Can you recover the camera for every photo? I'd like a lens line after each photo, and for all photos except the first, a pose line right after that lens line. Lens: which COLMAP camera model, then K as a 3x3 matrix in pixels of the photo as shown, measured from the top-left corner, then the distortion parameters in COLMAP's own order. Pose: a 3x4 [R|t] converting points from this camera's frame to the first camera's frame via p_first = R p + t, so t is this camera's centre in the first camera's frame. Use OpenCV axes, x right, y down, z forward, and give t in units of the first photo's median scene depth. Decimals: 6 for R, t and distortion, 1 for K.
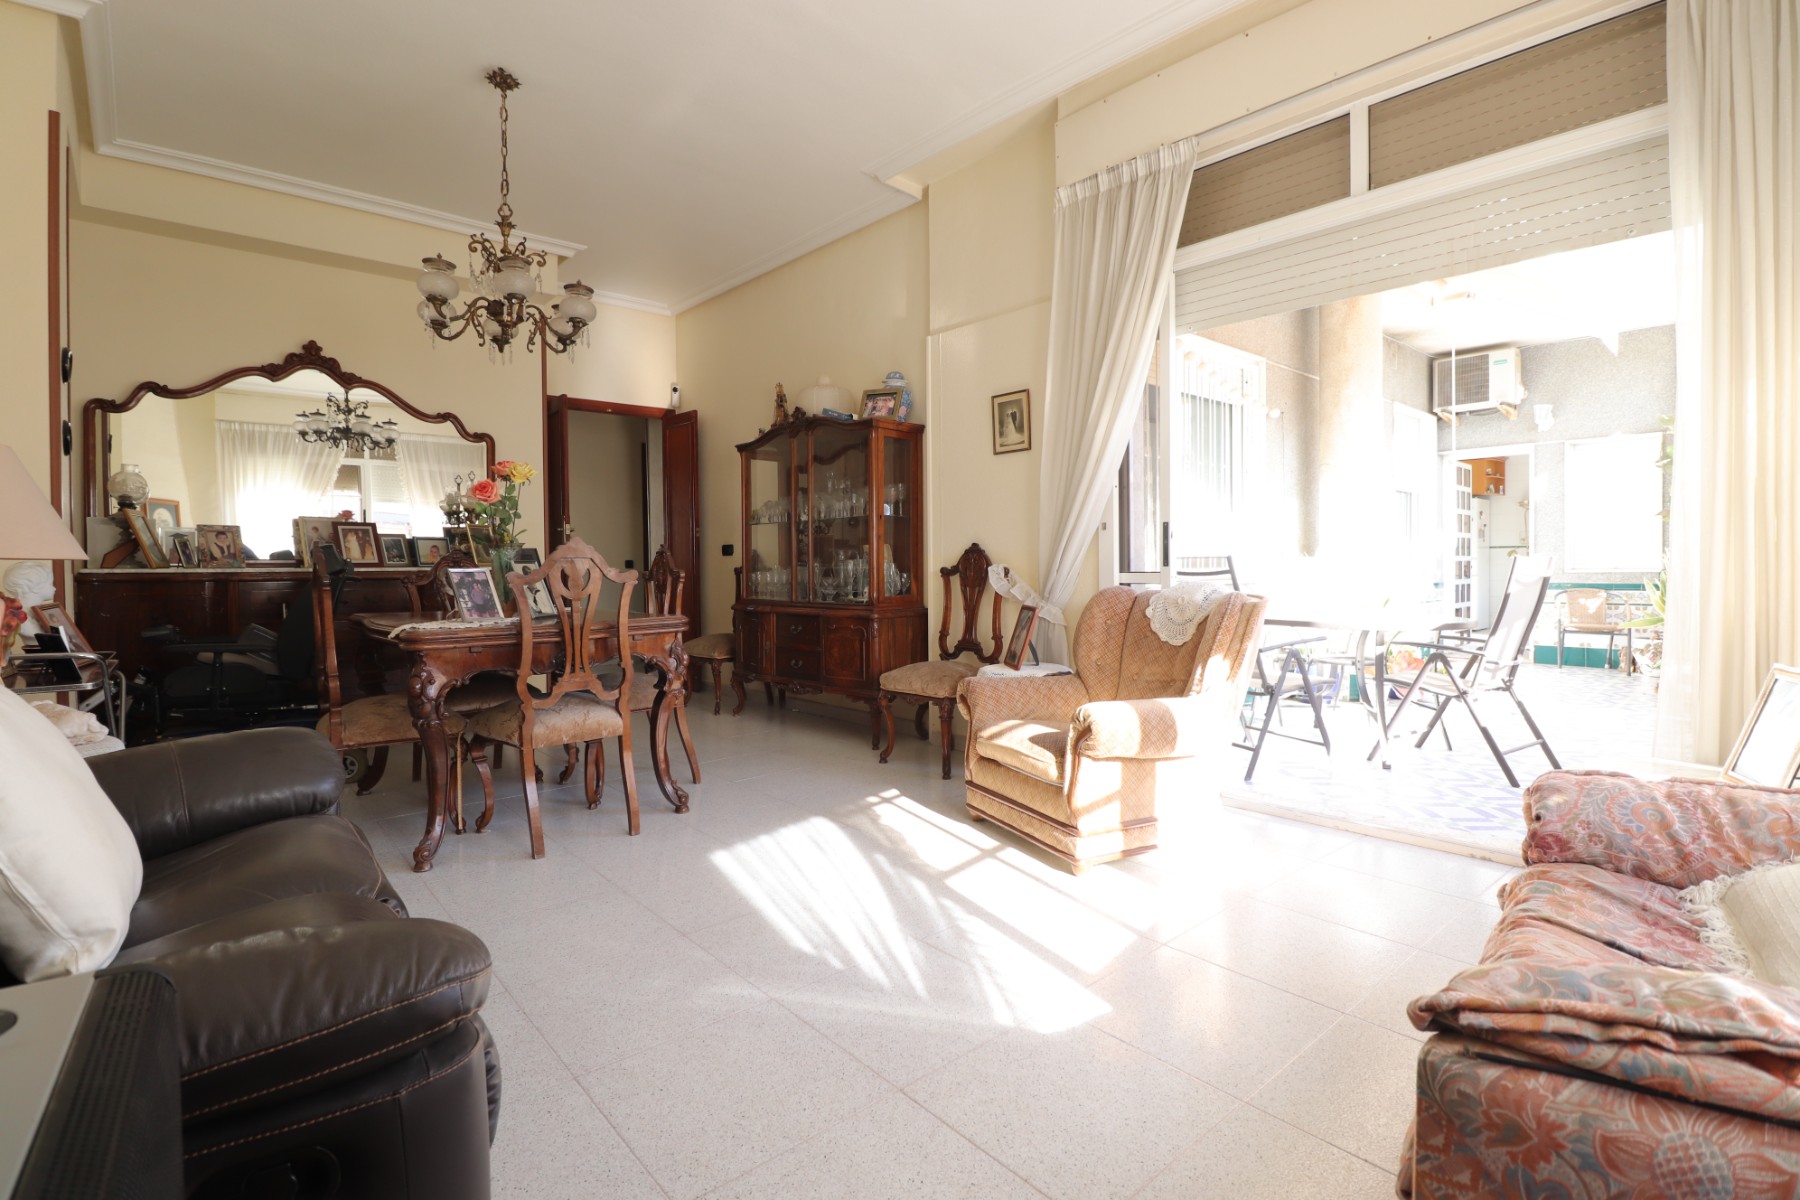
lens RADIAL K [[834.3, 0, 911.5], [0, 834.3, 584.2], [0, 0, 1]] dist [-0.005345, -0.009367]
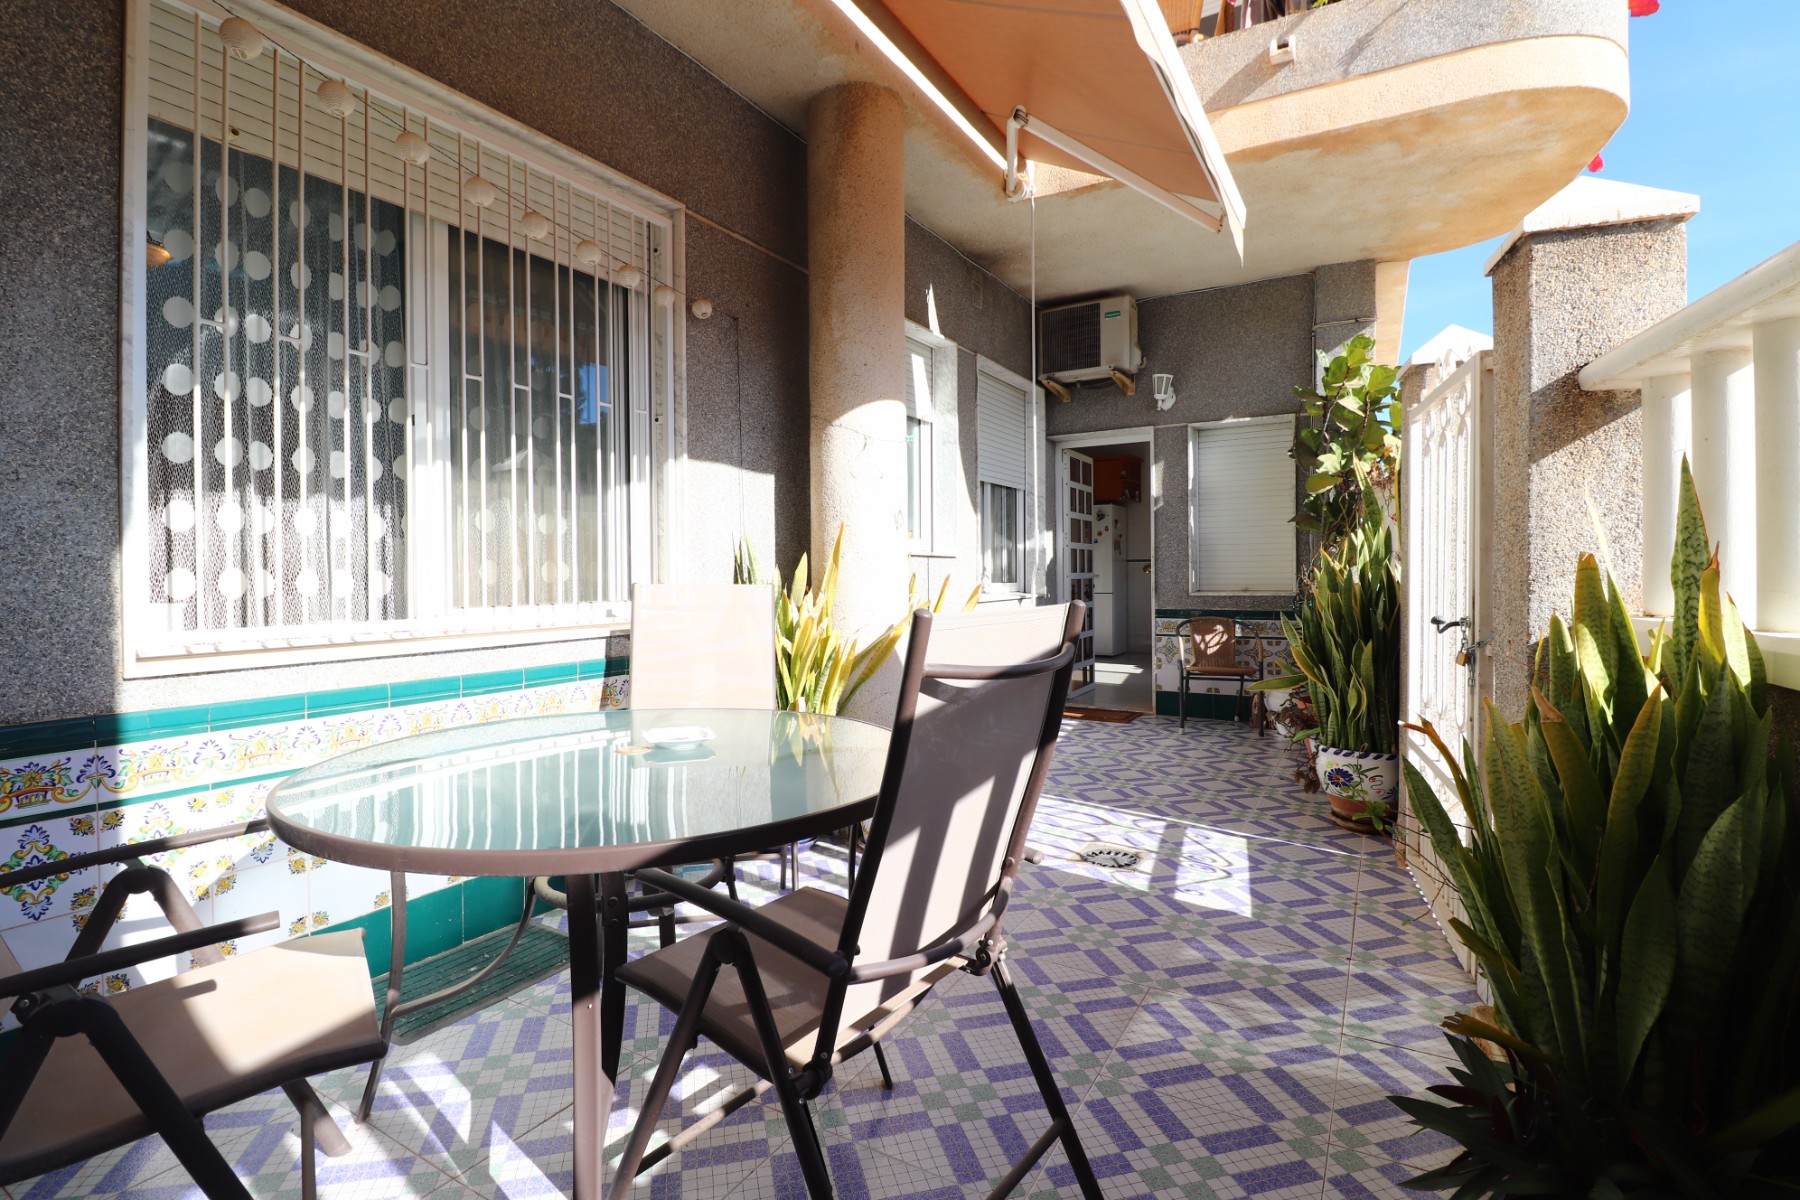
lens RADIAL K [[834.3, 0, 899.7], [0, 834.3, 582.6], [0, 0, 1]] dist [-0.005345, -0.009367]
pose [[0.951833, -0.003453, 0.306599, 0.301137], [0.007119, 0.999916, -0.010840, -0.019954], [-0.306536, 0.012501, 0.951777, 0.353142]]
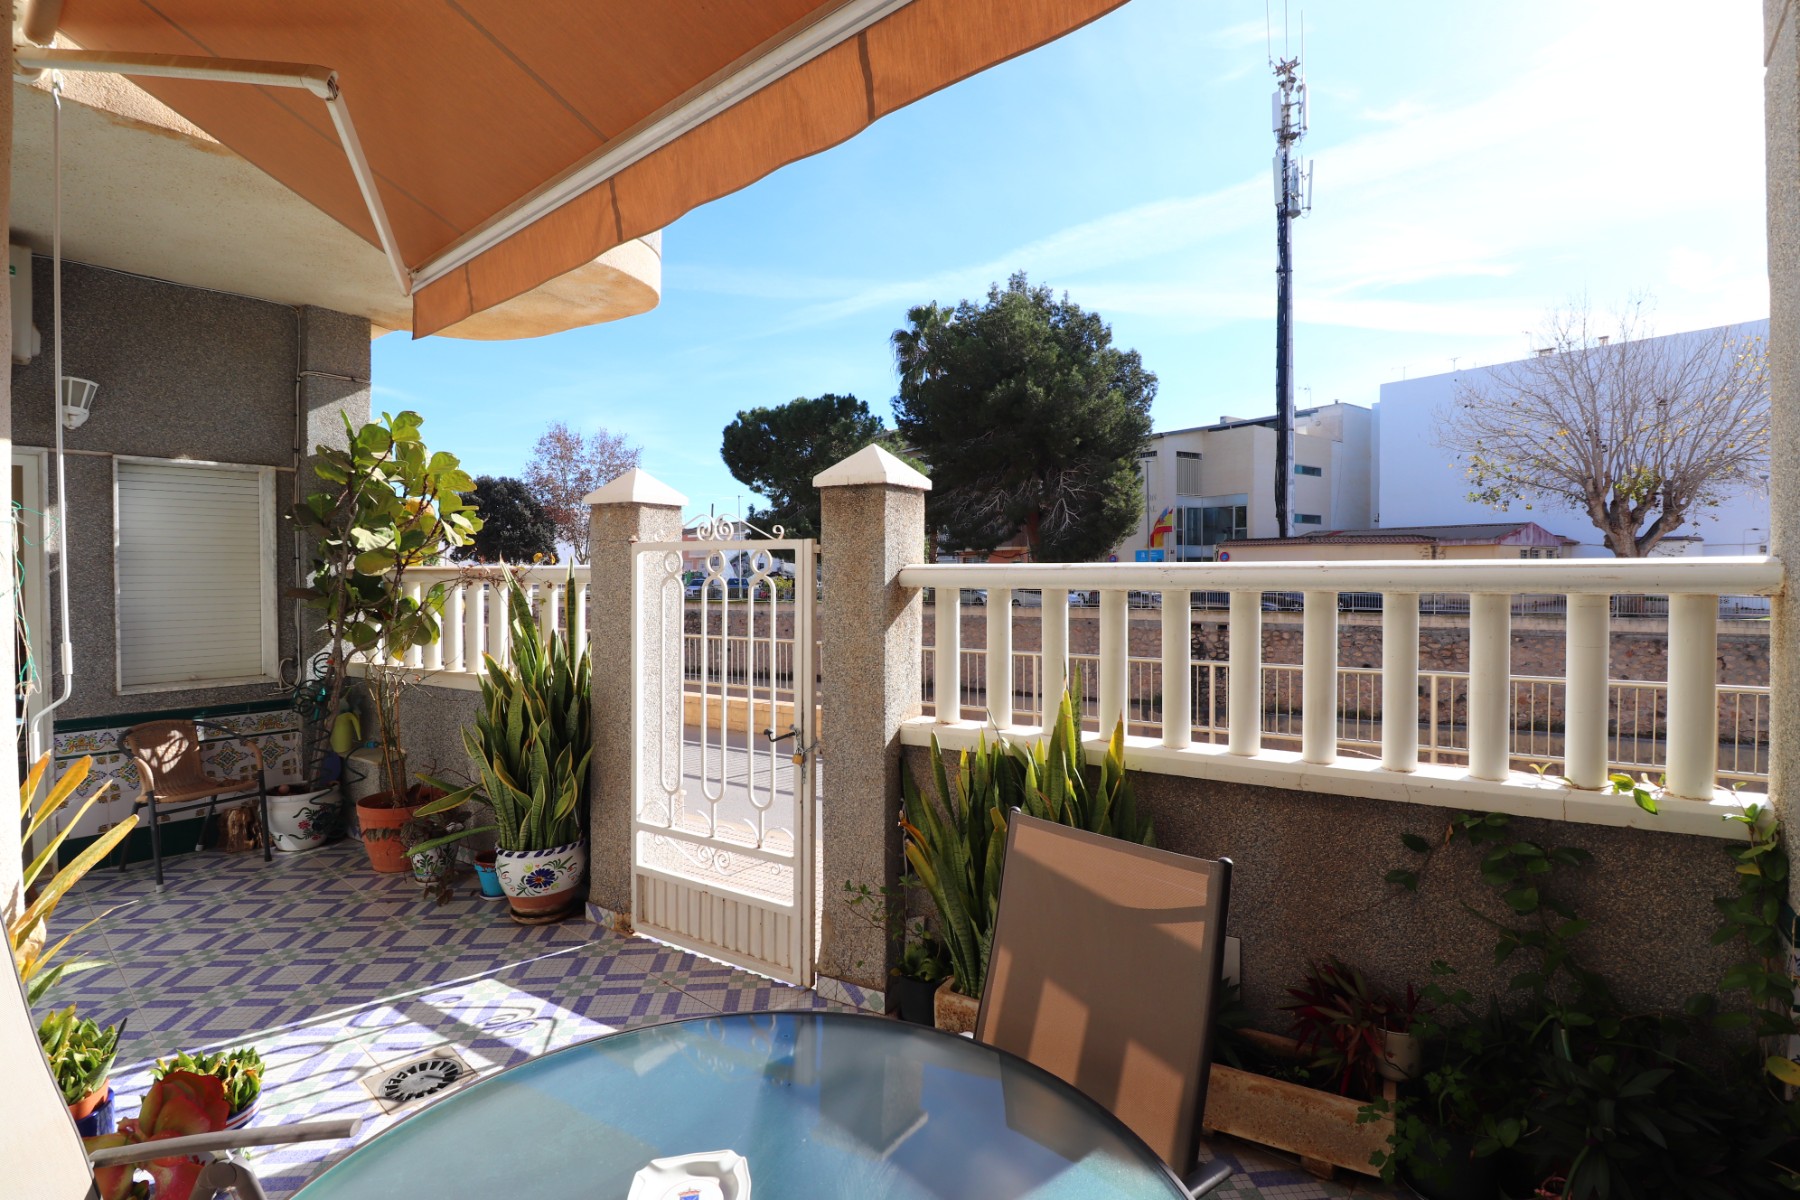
lens RADIAL K [[834.3, 0, 907.3], [0, 834.3, 590.4], [0, 0, 1]] dist [-0.005345, -0.009367]
pose [[-0.141960, -0.010642, 0.989815, 0.180728], [0.026336, 0.999548, 0.014524, -0.078168], [-0.989522, 0.028130, -0.141615, 0.564201]]
